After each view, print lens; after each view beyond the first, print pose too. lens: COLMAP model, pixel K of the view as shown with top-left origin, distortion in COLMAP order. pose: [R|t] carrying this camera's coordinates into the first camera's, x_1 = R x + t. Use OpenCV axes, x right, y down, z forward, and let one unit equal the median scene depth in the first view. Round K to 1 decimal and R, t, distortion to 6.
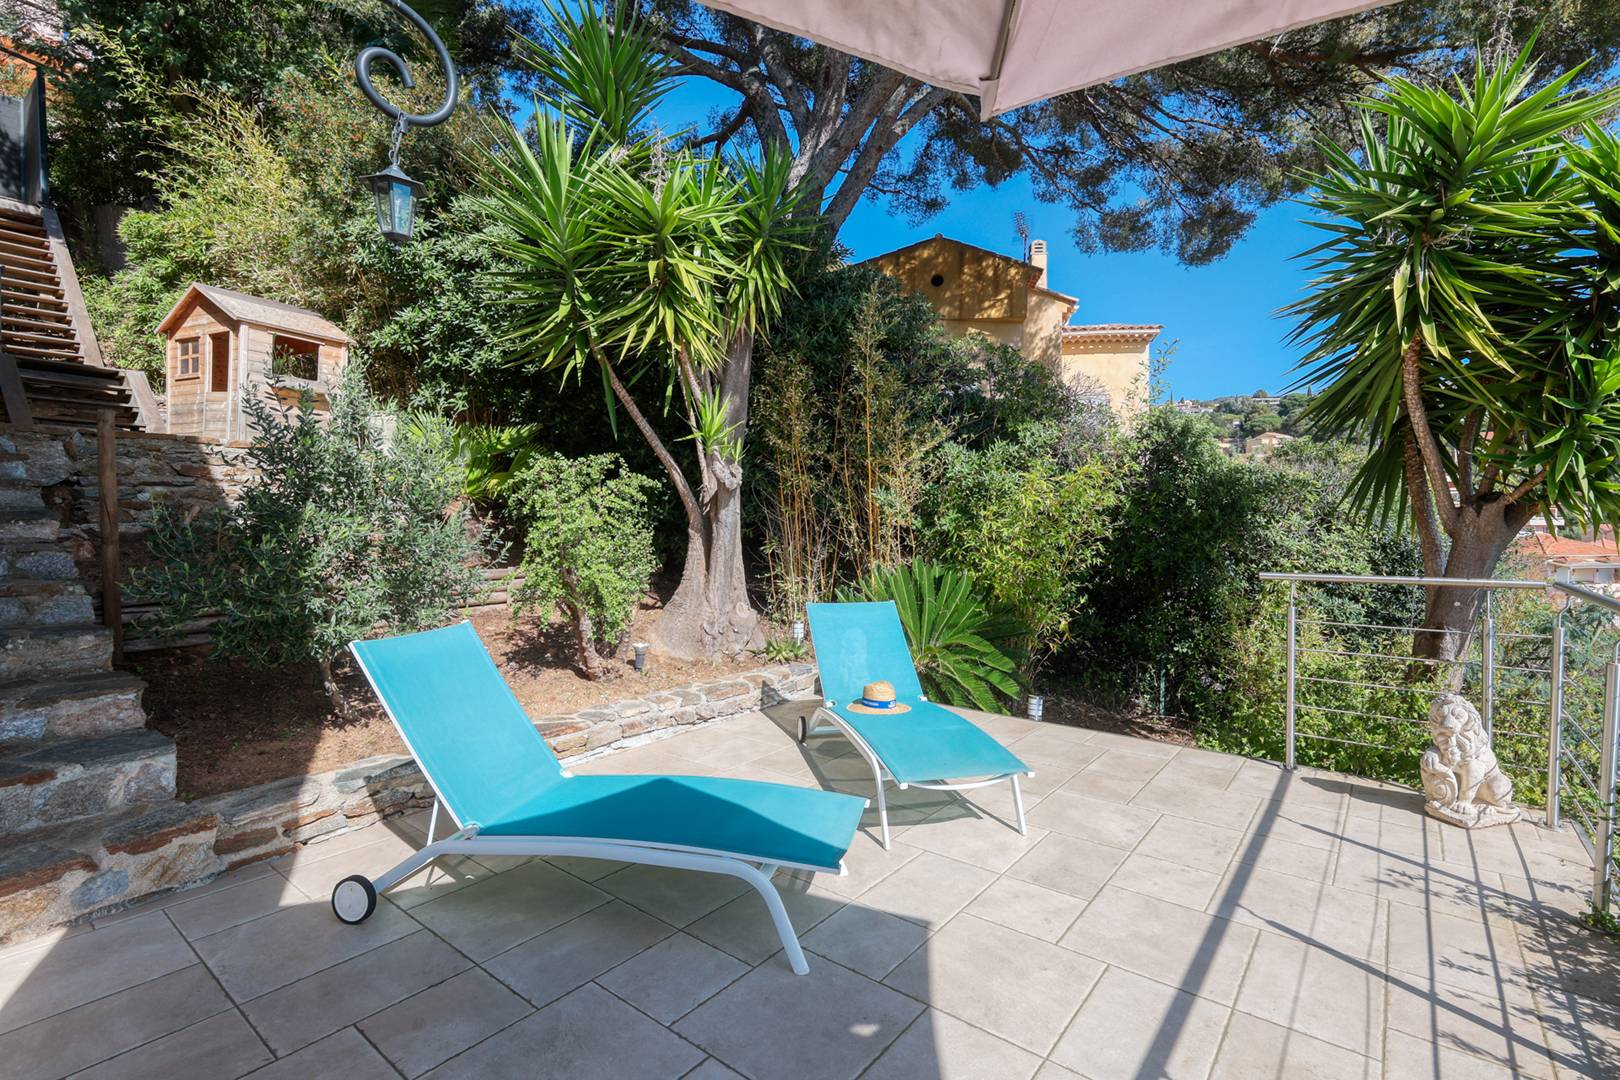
lens RADIAL K [[734.5, 0, 837.6], [0, 734.5, 536.8], [0, 0, 1]] dist [0.002888, -0.001627]
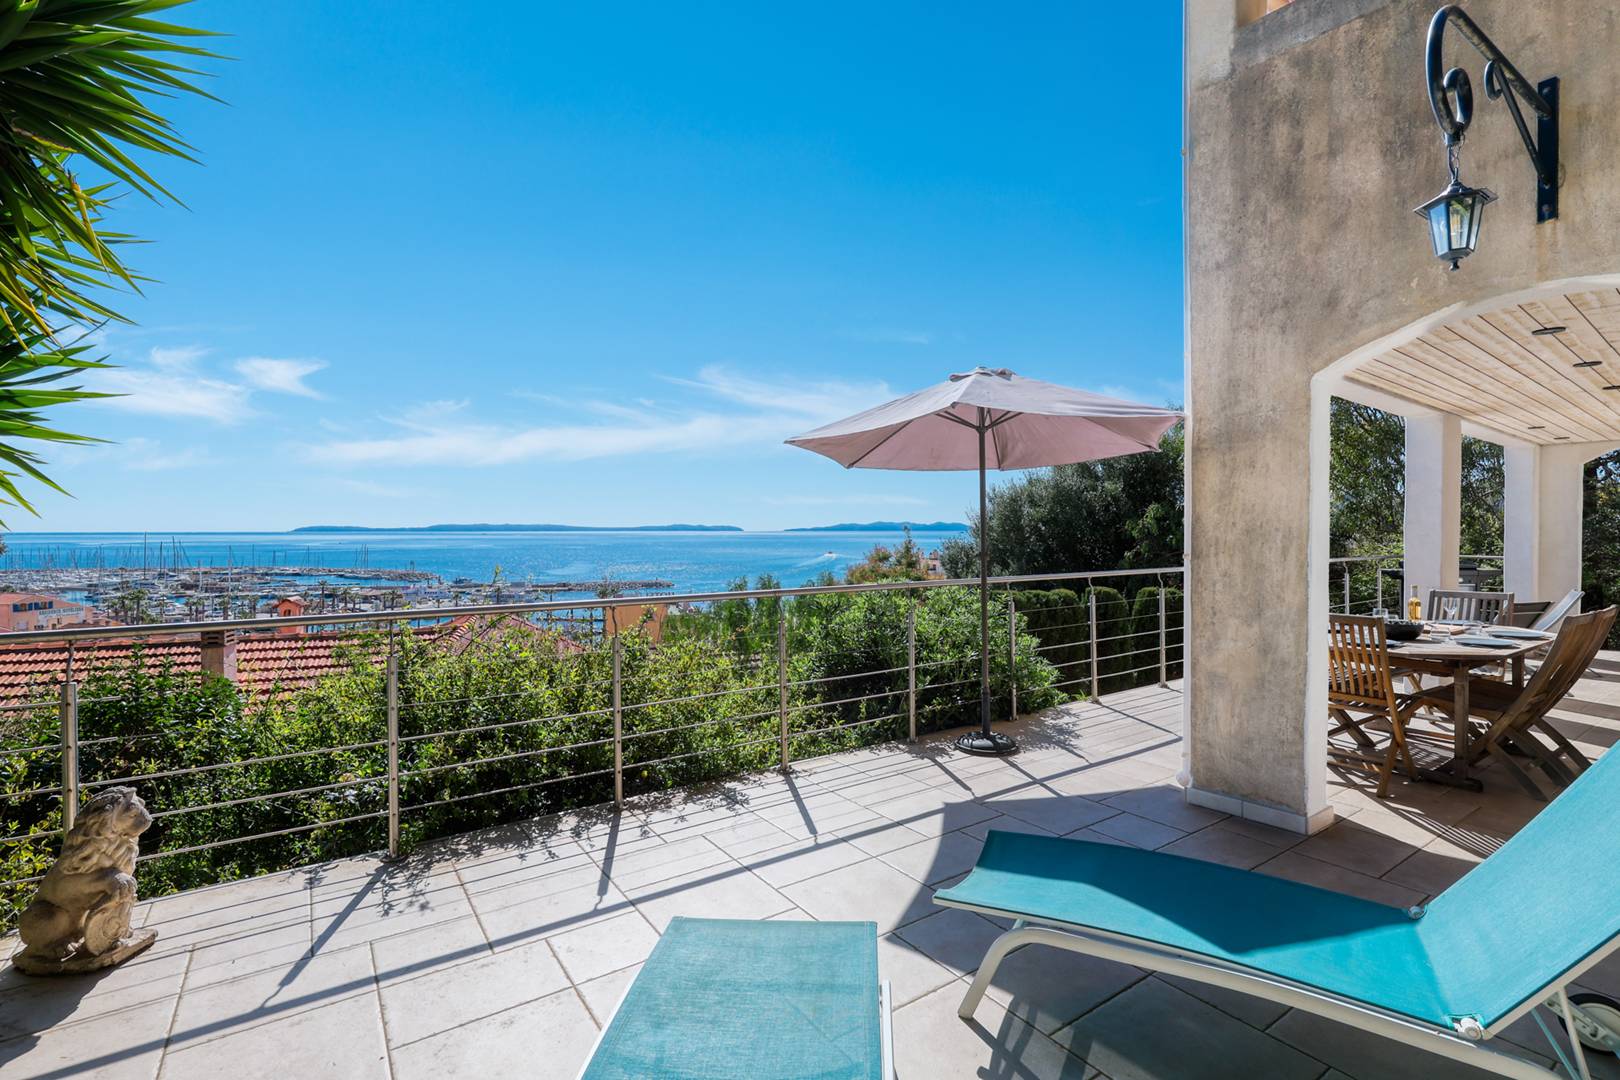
lens RADIAL K [[734.5, 0, 804.6], [0, 734.5, 545.7], [0, 0, 1]] dist [0.002888, -0.001627]
pose [[-0.943406, 0.002447, 0.331631, -0.080881], [0.015105, 0.999252, 0.035597, -0.051836], [-0.331296, 0.038592, -0.942737, 1.527517]]
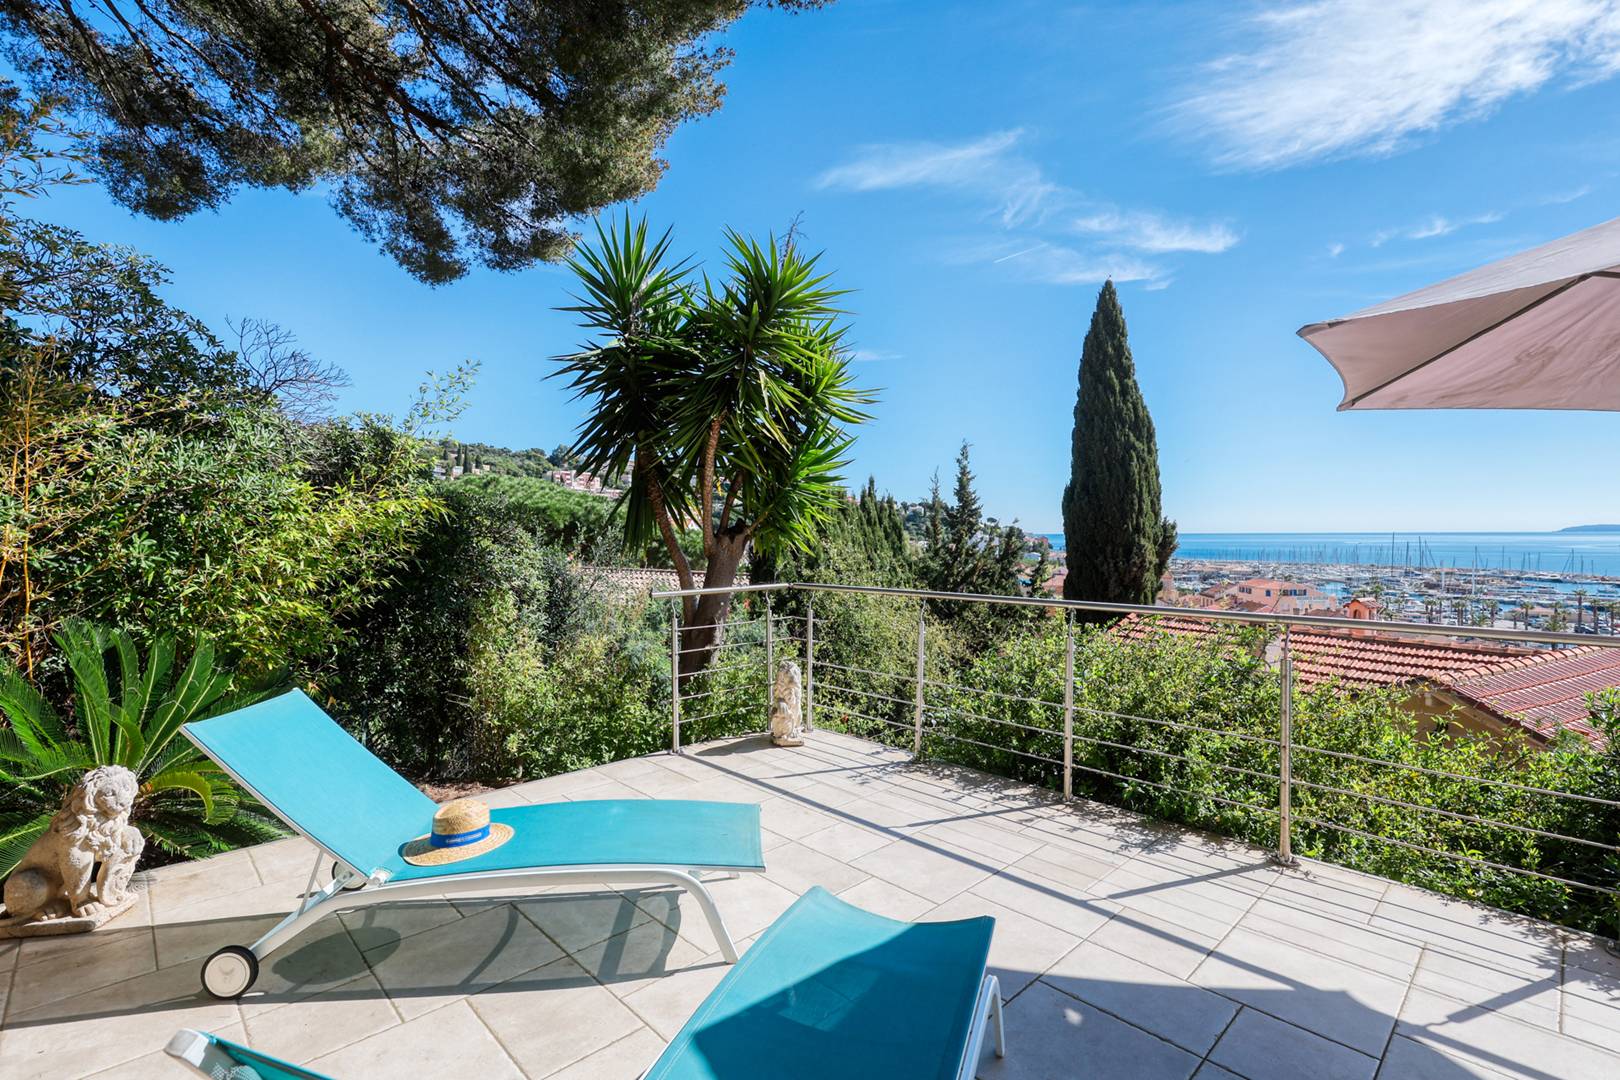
lens RADIAL K [[734.5, 0, 822.1], [0, 734.5, 533.4], [0, 0, 1]] dist [0.002888, -0.001627]
pose [[0.154890, 0.006636, 0.987909, -0.680178], [0.020954, 0.999730, -0.010000, -0.033478], [-0.987710, 0.022250, 0.154709, 0.722376]]
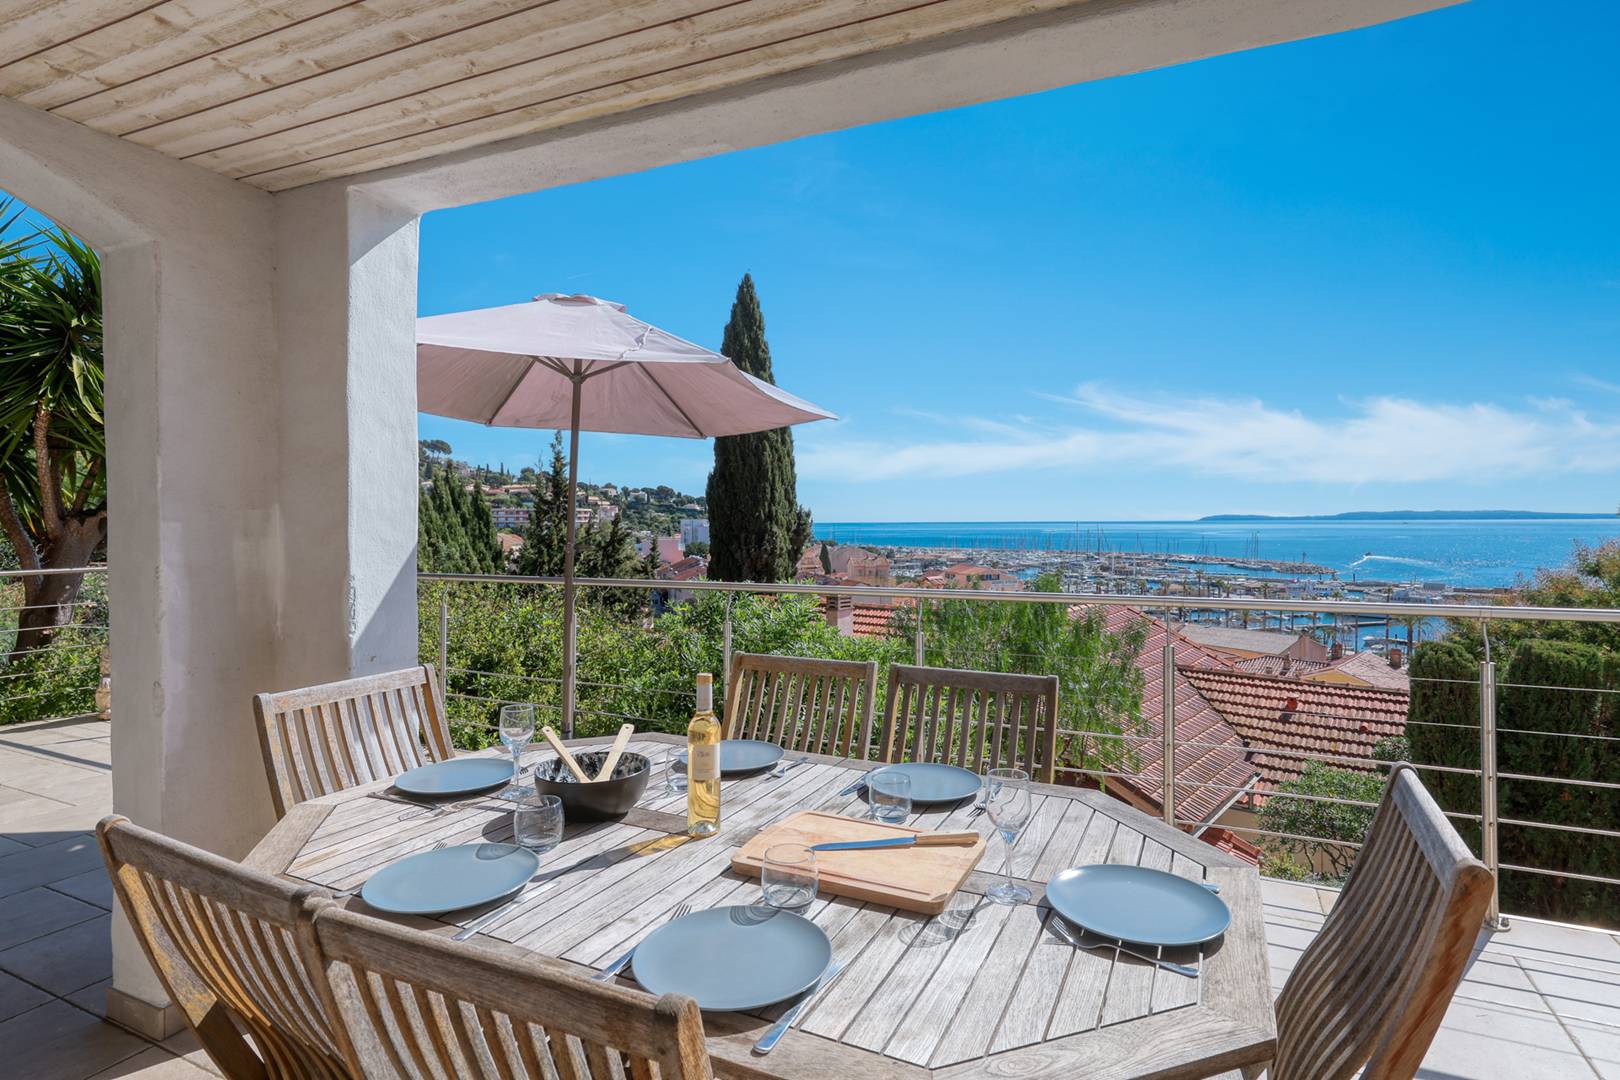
lens RADIAL K [[802.0, 0, 828.4], [0, 802.0, 519.6], [0, 0, 1]] dist [-0.005490, -0.000170]
pose [[-0.204475, 0.009929, 0.978821, -1.207091], [0.023244, 0.999716, -0.005285, 0.004631], [-0.978596, 0.021671, -0.204647, -0.152677]]
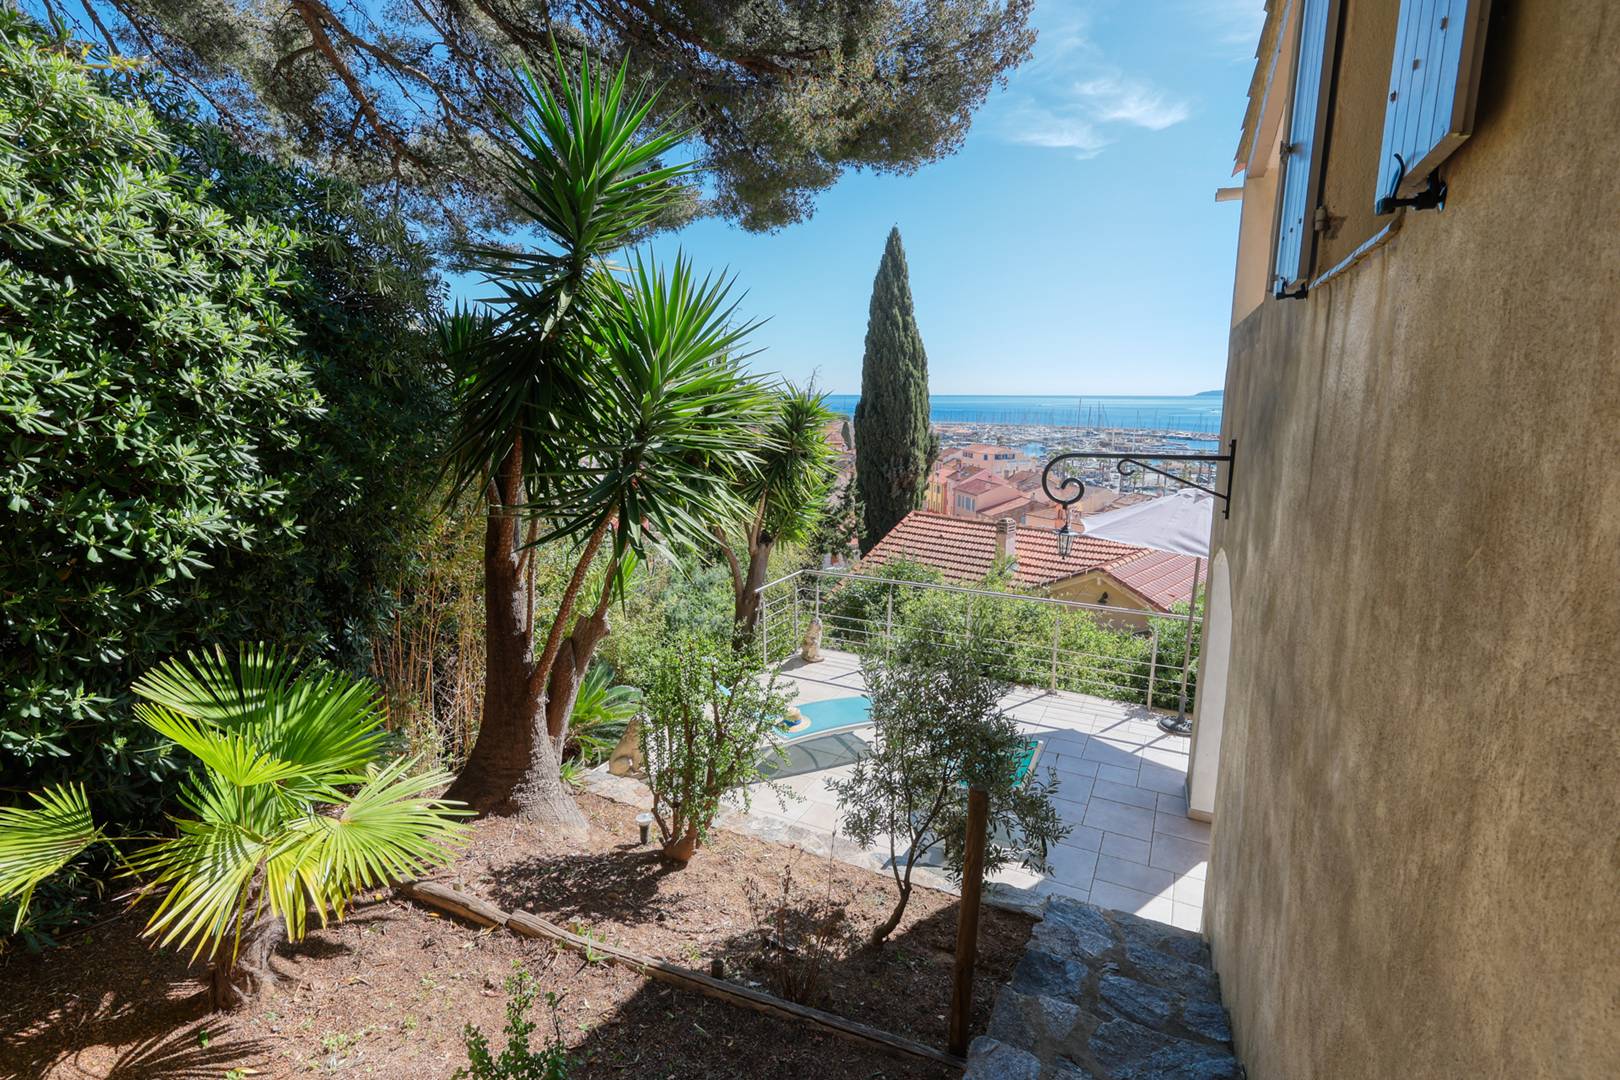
lens RADIAL K [[745.2, 0, 812.8], [0, 745.2, 524.8], [0, 0, 1]] dist [0.003038, 0.000279]
pose [[-0.163632, -0.159177, 0.973595, -1.940461], [0.016752, 0.986306, 0.164071, -0.621996], [-0.986379, 0.043157, -0.158725, 1.500886]]
